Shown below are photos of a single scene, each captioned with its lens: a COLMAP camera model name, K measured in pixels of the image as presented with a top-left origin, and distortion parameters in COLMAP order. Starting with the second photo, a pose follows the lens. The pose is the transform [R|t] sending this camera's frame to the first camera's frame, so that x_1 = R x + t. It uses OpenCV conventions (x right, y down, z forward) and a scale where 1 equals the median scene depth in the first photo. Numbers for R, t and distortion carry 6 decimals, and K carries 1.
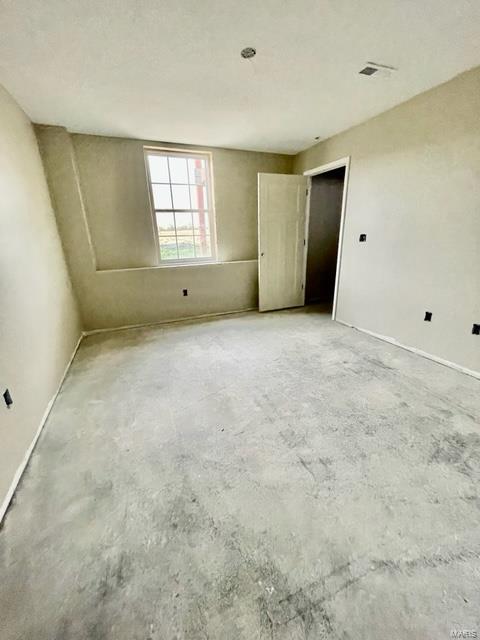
lens RADIAL K [[258.6, 0, 242.1], [0, 258.6, 320.0], [0, 0, 1]] dist [-0.000634, 0.000318]
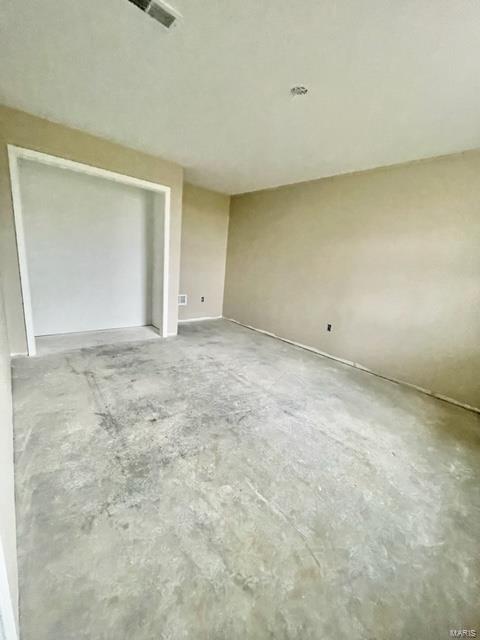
lens RADIAL K [[258.6, 0, 242.1], [0, 258.6, 320.0], [0, 0, 1]] dist [-0.000634, 0.000318]
pose [[-0.948201, 0.011847, -0.317449, 0.414105], [-0.161851, 0.841860, 0.514856, -0.545314], [0.273347, 0.539566, -0.796335, 1.607713]]
